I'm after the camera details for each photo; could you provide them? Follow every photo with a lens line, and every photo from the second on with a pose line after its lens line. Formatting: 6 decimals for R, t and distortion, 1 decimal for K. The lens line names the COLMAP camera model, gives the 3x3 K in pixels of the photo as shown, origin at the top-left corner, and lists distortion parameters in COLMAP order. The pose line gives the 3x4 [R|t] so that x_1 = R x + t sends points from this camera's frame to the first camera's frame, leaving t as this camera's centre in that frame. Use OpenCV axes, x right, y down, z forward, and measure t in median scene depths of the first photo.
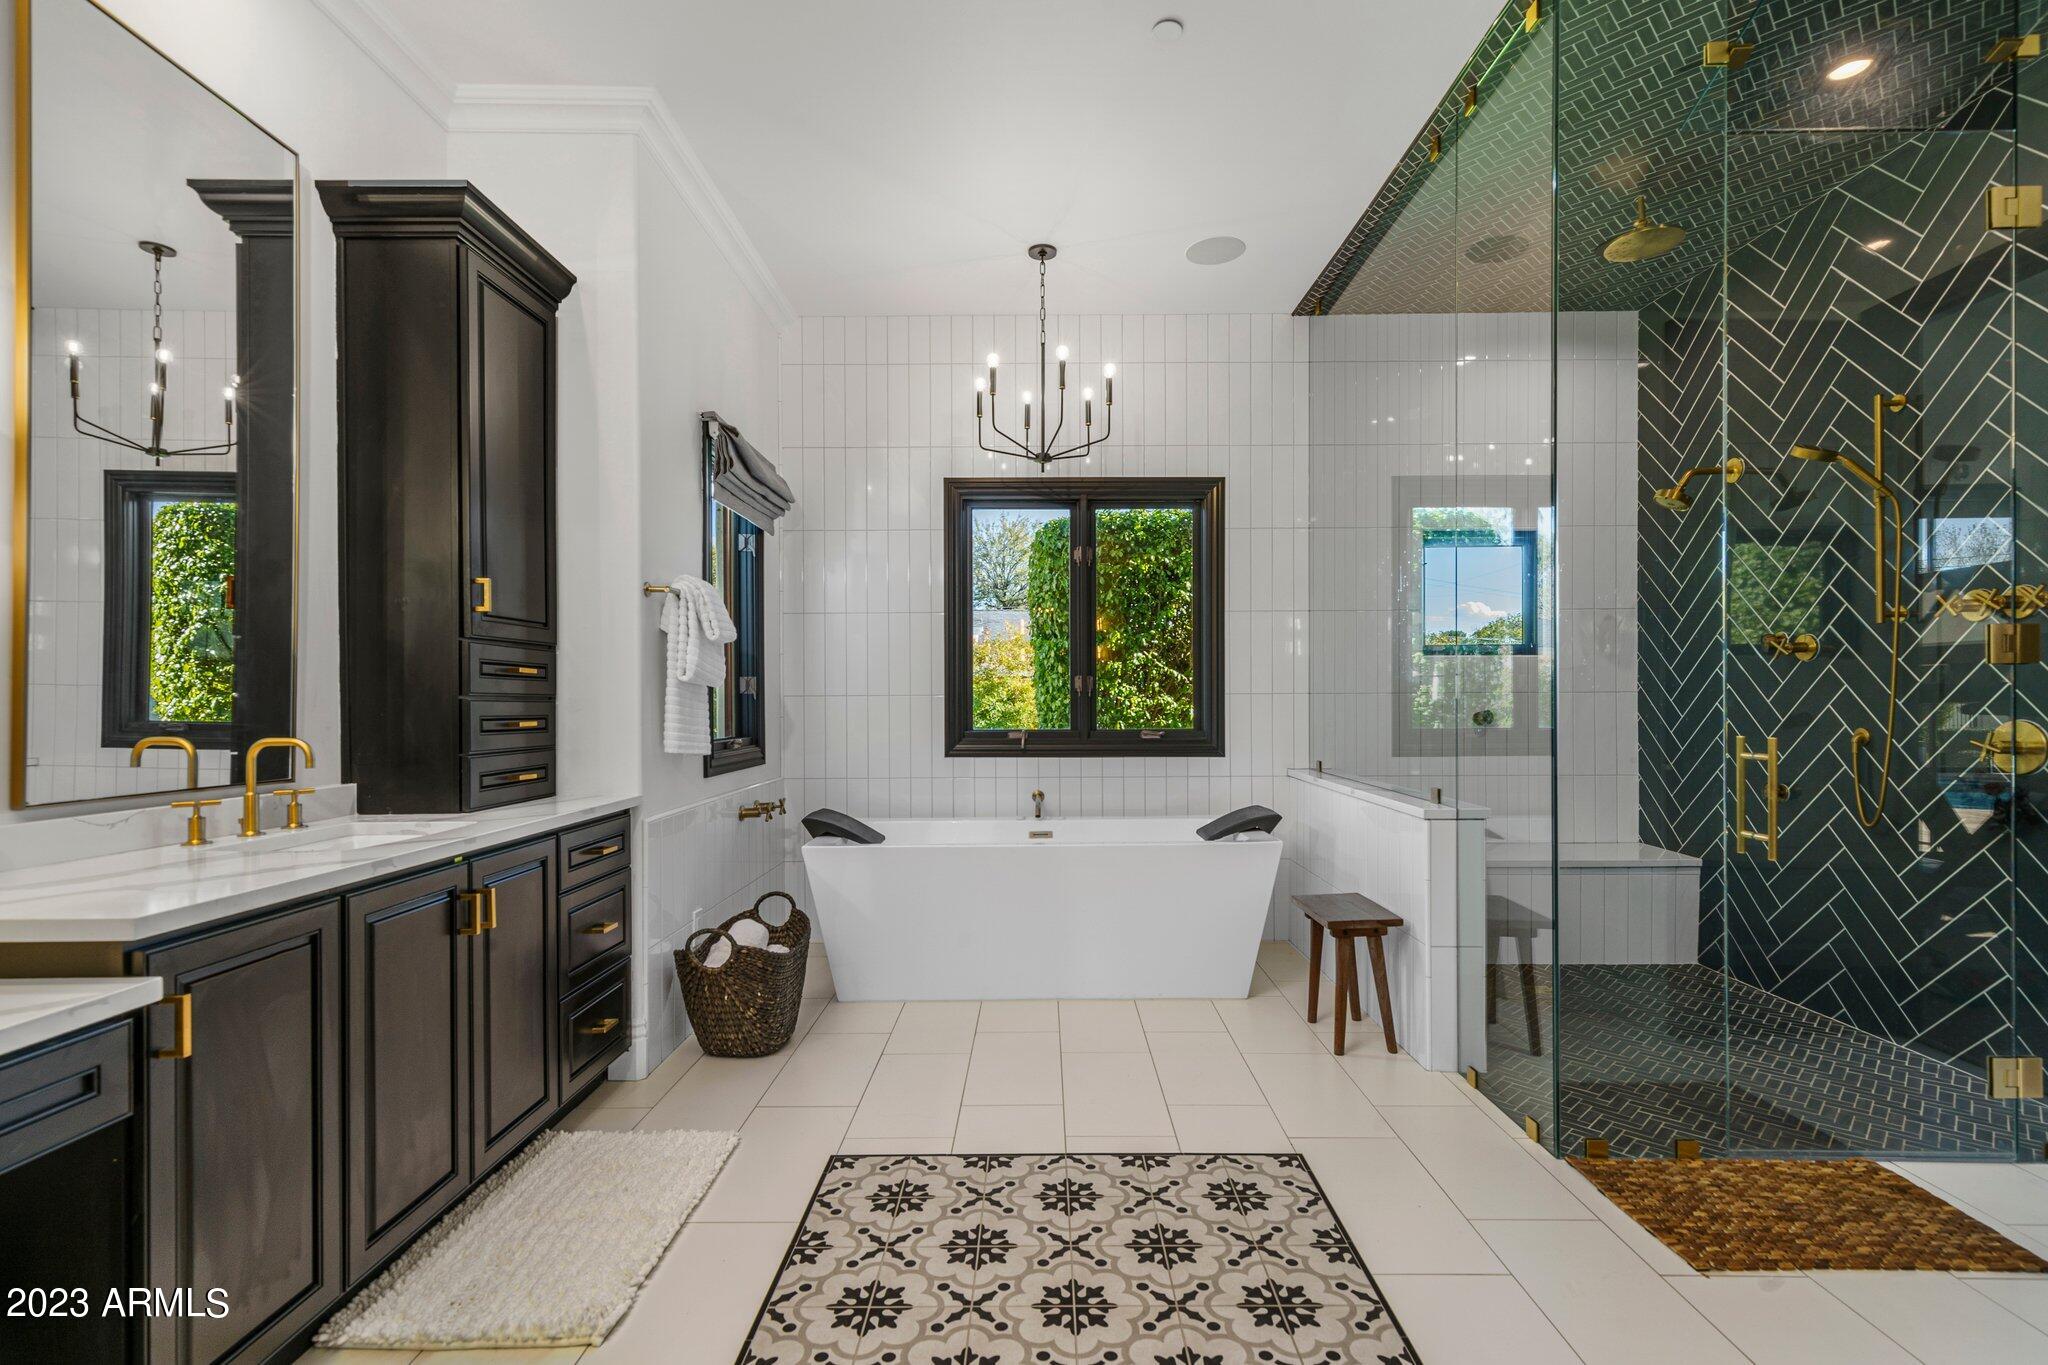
lens RADIAL K [[951.6, 0, 1029.8], [0, 951.6, 695.8], [0, 0, 1]] dist [0.012945, -0.001625]
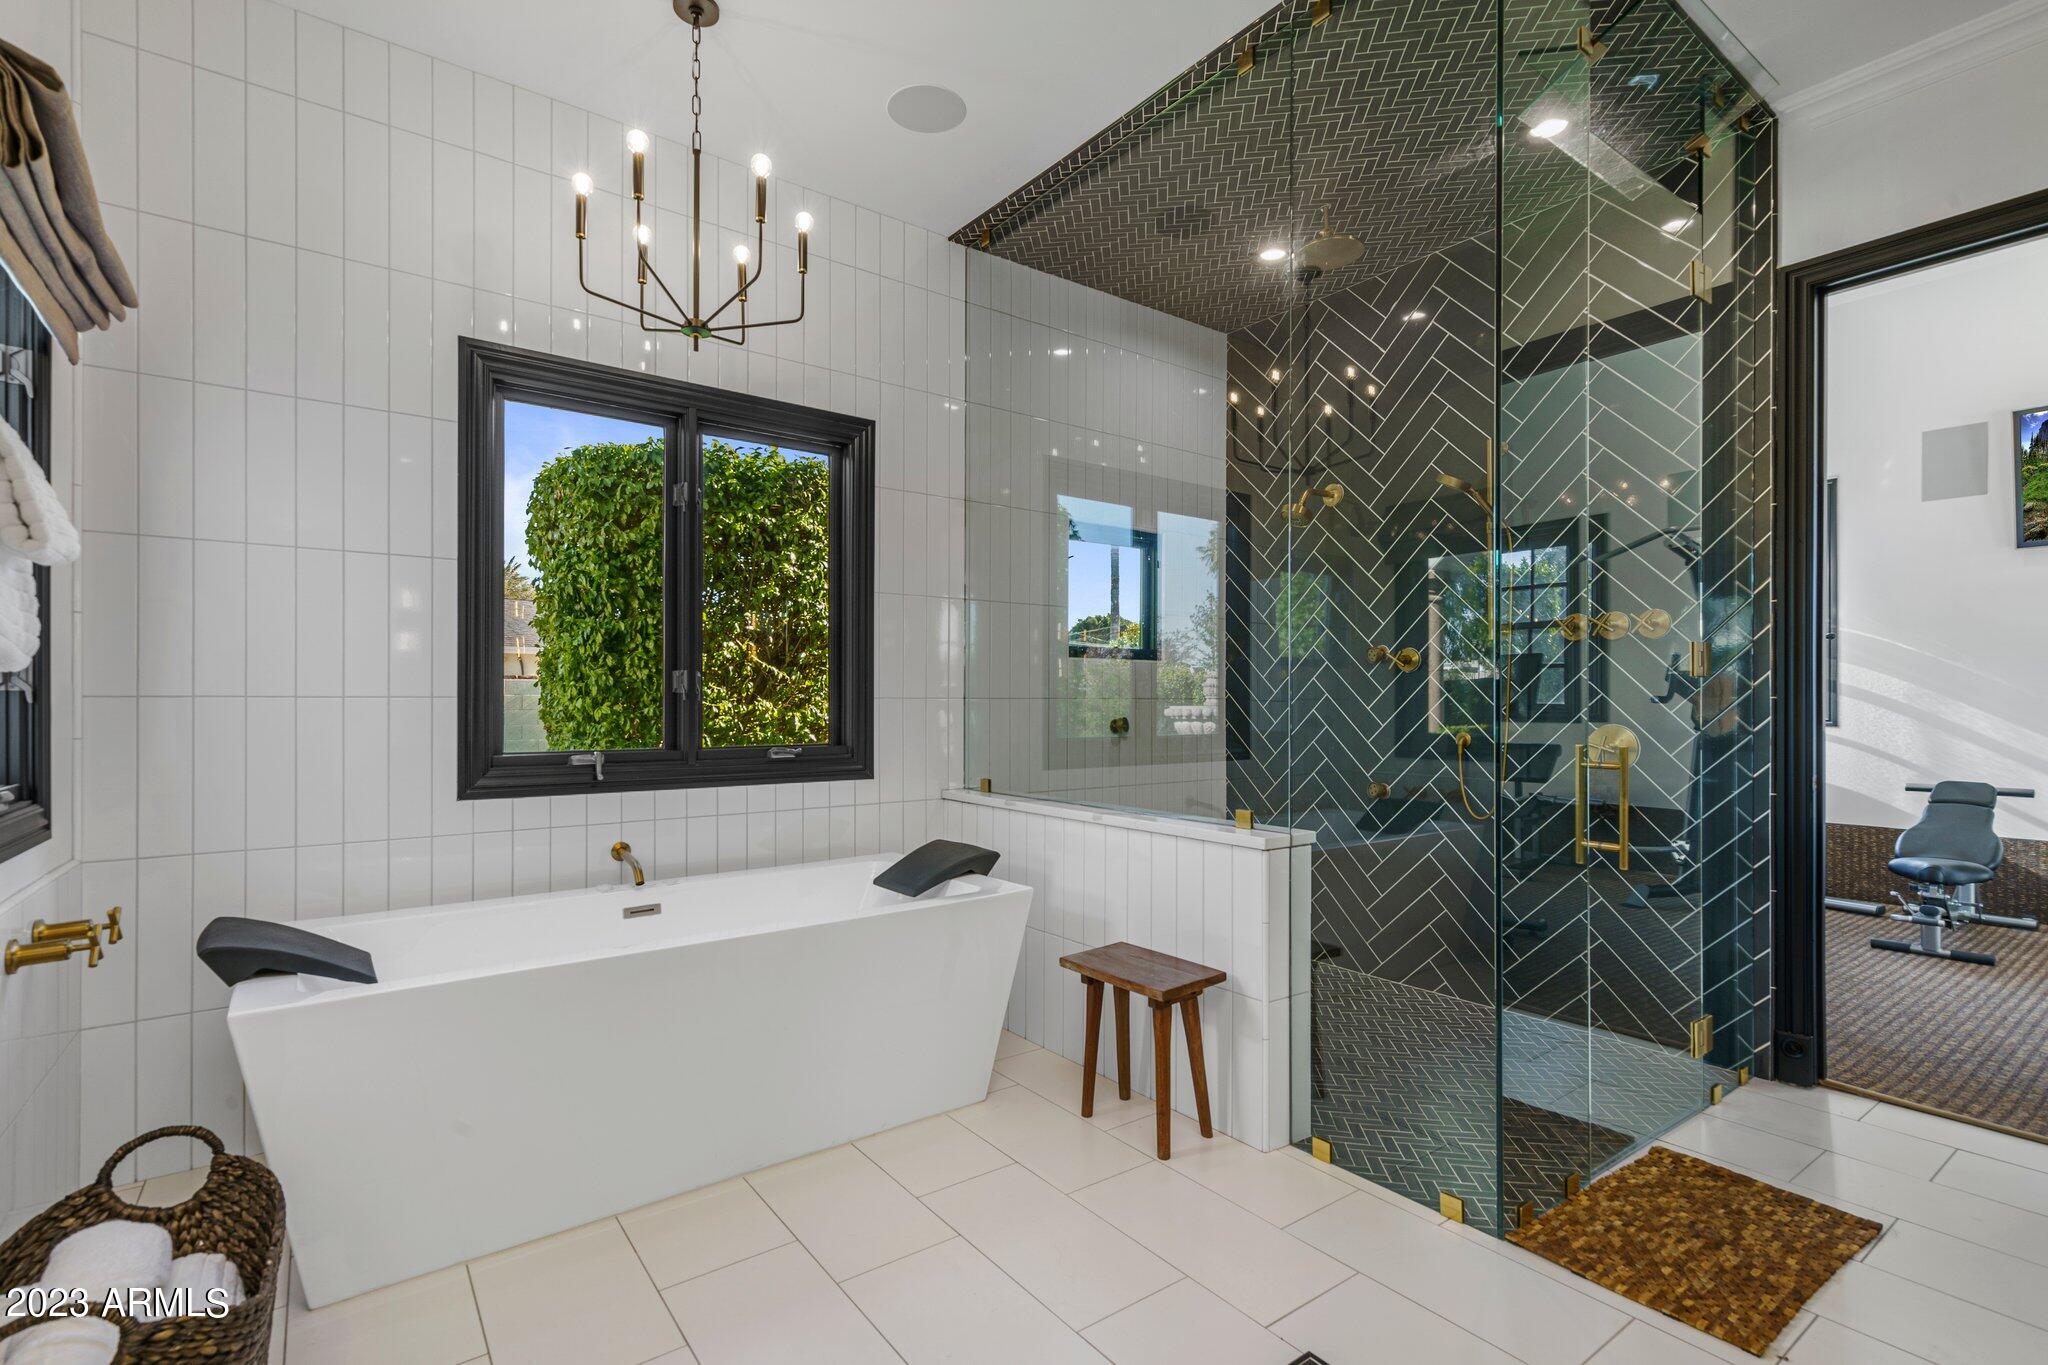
lens RADIAL K [[951.6, 0, 1026.5], [0, 951.6, 701.4], [0, 0, 1]] dist [0.012945, -0.001625]
pose [[0.801441, 0.004632, 0.598055, -0.192349], [-0.005735, 0.999984, -0.000060, 0.000146], [-0.598046, -0.003382, 0.801455, 0.351875]]
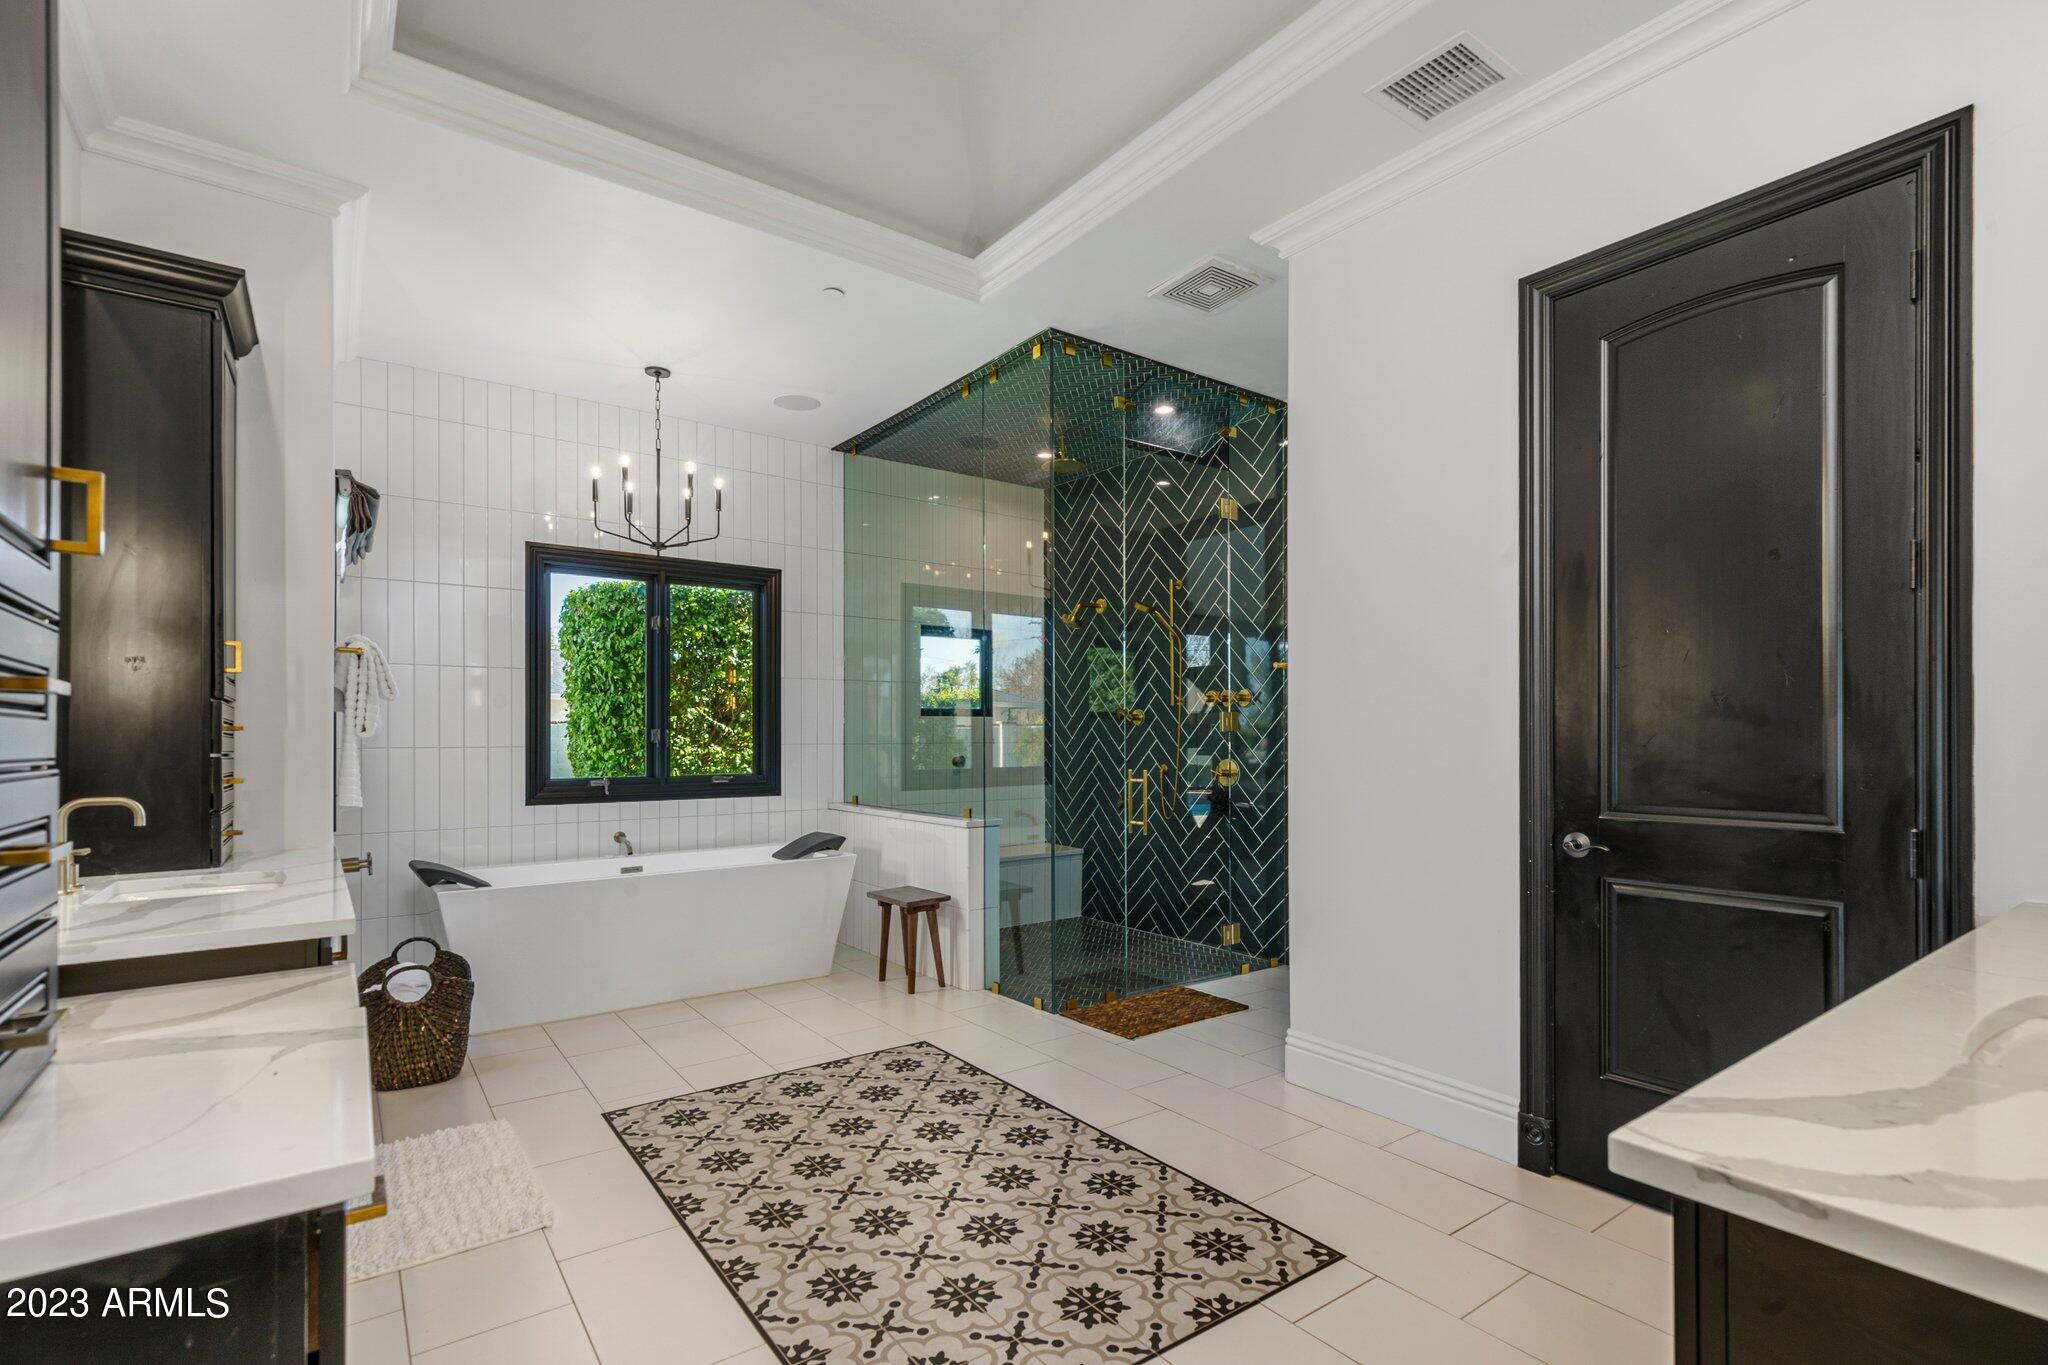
lens RADIAL K [[951.6, 0, 1049.2], [0, 951.6, 734.0], [0, 0, 1]] dist [0.012945, -0.001625]
pose [[0.797207, 0.003990, 0.603693, -0.314326], [-0.001168, 0.999986, -0.005067, -0.011752], [-0.603705, 0.003334, 0.797201, -0.235981]]
